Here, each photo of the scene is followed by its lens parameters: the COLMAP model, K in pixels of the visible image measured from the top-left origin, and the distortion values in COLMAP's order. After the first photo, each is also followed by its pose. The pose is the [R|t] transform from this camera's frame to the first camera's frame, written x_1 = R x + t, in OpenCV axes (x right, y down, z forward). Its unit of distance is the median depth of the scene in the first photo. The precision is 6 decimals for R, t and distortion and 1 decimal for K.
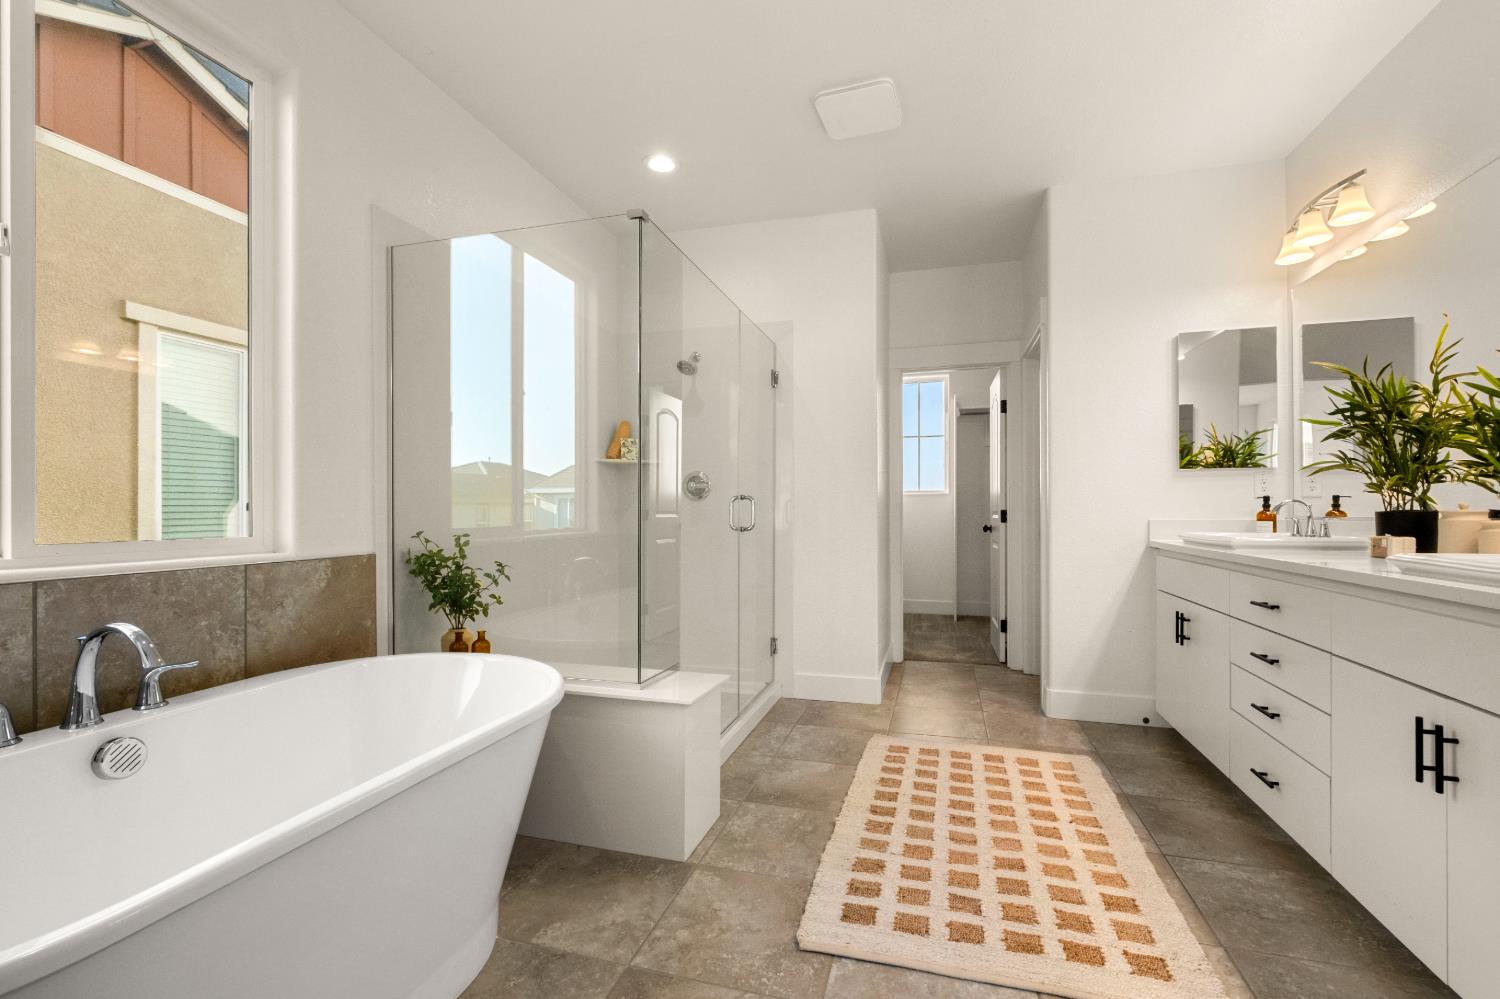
lens RADIAL K [[644.0, 0, 739.4], [0, 644.0, 506.7], [0, 0, 1]] dist [-0.008960, 0.001991]
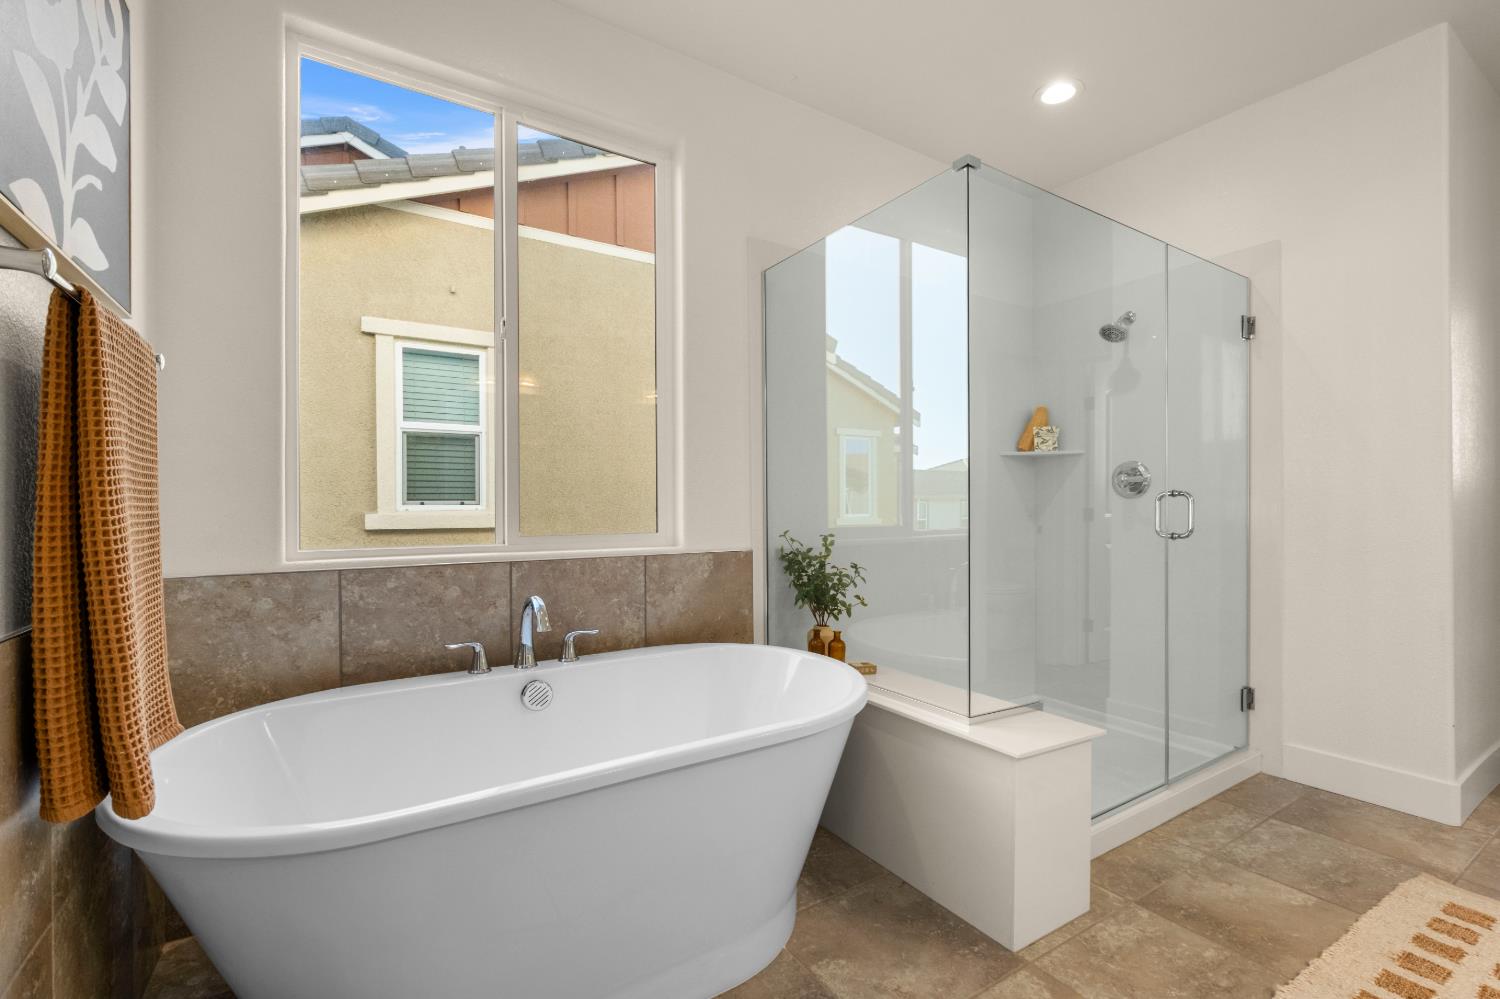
lens RADIAL K [[644.0, 0, 757.4], [0, 644.0, 505.9], [0, 0, 1]] dist [-0.008960, 0.001991]
pose [[0.760948, -0.001198, -0.648812, 0.209992], [0.004737, 0.999982, 0.003708, -0.009043], [0.648796, -0.005895, 0.760940, 0.206681]]
